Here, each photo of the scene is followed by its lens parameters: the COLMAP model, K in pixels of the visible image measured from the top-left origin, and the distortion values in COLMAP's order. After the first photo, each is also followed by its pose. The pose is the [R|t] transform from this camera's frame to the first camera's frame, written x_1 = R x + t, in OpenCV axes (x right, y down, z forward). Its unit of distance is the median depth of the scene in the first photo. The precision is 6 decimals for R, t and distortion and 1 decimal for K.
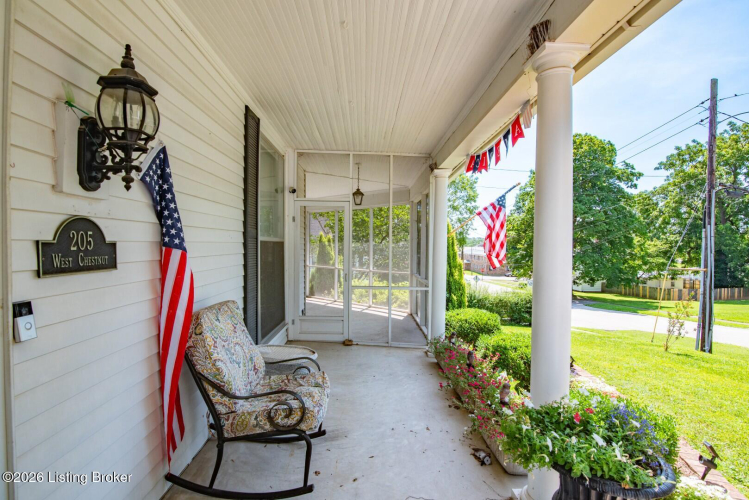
lens RADIAL K [[348.3, 0, 374.5], [0, 348.3, 250.0], [0, 0, 1]] dist [-0.002141, -0.000804]
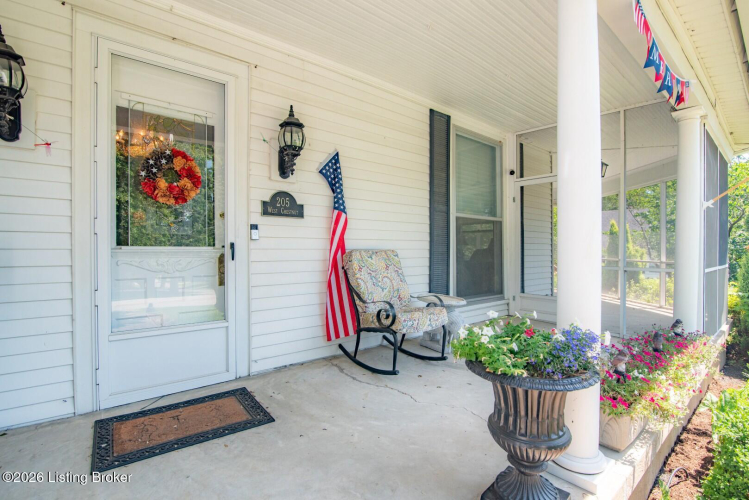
lens RADIAL K [[360.1, 0, 387.1], [0, 360.1, 256.6], [0, 0, 1]] dist [-0.024876, 0.000294]
pose [[0.641786, -0.002849, -0.766879, 0.933759], [-0.000275, 0.999992, -0.003945, 0.233260], [0.766884, 0.002743, 0.641780, 0.046155]]
